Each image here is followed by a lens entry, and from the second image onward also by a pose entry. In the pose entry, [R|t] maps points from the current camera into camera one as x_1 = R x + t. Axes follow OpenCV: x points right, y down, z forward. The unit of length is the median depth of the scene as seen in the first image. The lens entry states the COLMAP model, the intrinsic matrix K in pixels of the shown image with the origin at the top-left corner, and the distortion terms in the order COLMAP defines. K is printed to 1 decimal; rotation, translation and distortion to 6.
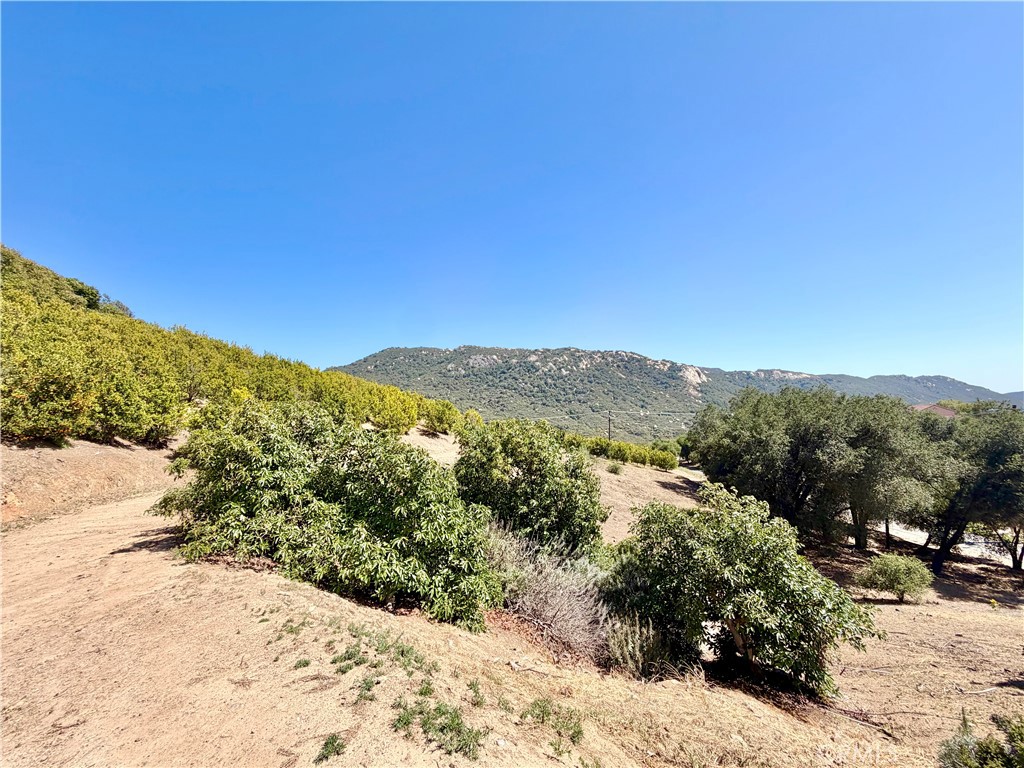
lens RADIAL K [[409.3, 0, 509.4], [0, 409.3, 385.4], [0, 0, 1]] dist [-0.000777, -0.000517]
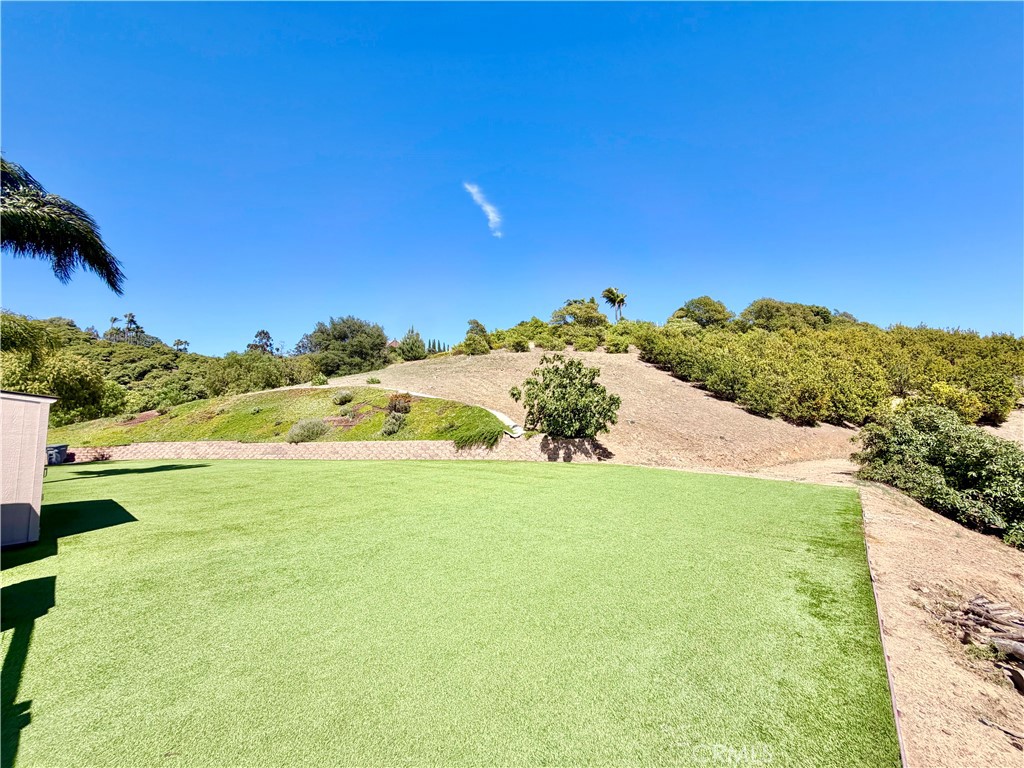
lens RADIAL K [[409.3, 0, 509.4], [0, 409.3, 385.4], [0, 0, 1]] dist [-0.000777, -0.000517]
pose [[0.084310, -0.051855, -0.995089, 0.627913], [0.098491, 0.994188, -0.043463, -0.088297], [0.991560, -0.094343, 0.088927, -0.507358]]
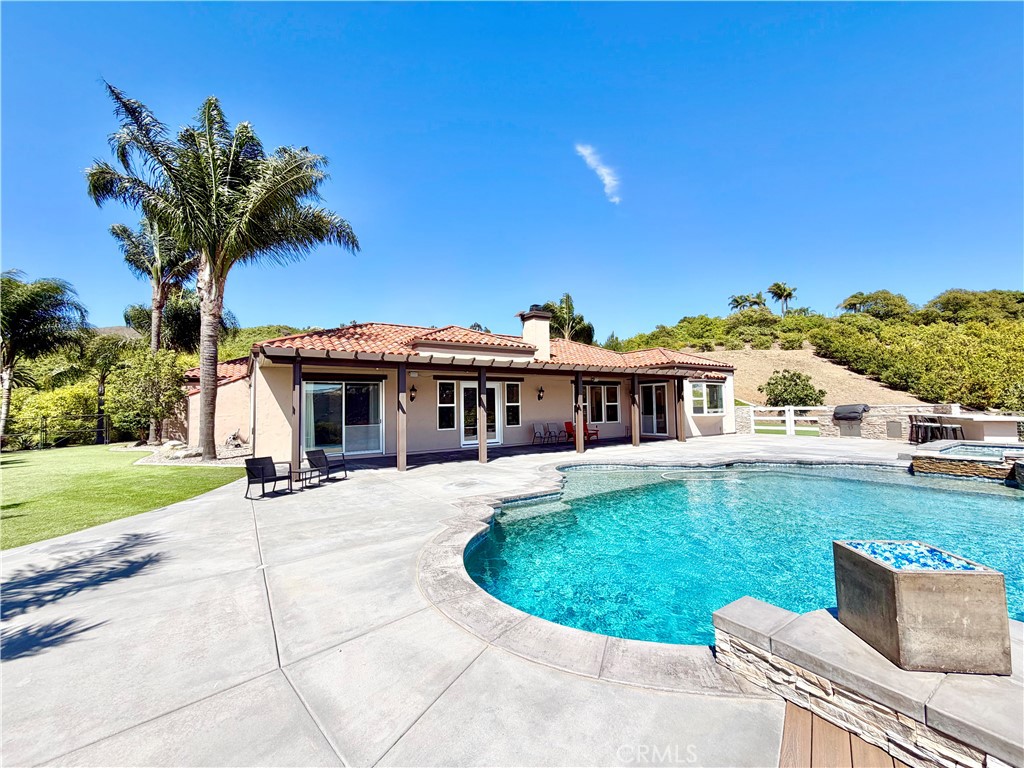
lens RADIAL K [[409.3, 0, 509.4], [0, 409.3, 385.4], [0, 0, 1]] dist [-0.000777, -0.000517]
pose [[-0.209769, -0.012707, -0.977668, 1.762897], [0.093200, 0.995103, -0.032931, -0.174429], [0.973299, -0.098027, -0.207557, -1.145256]]
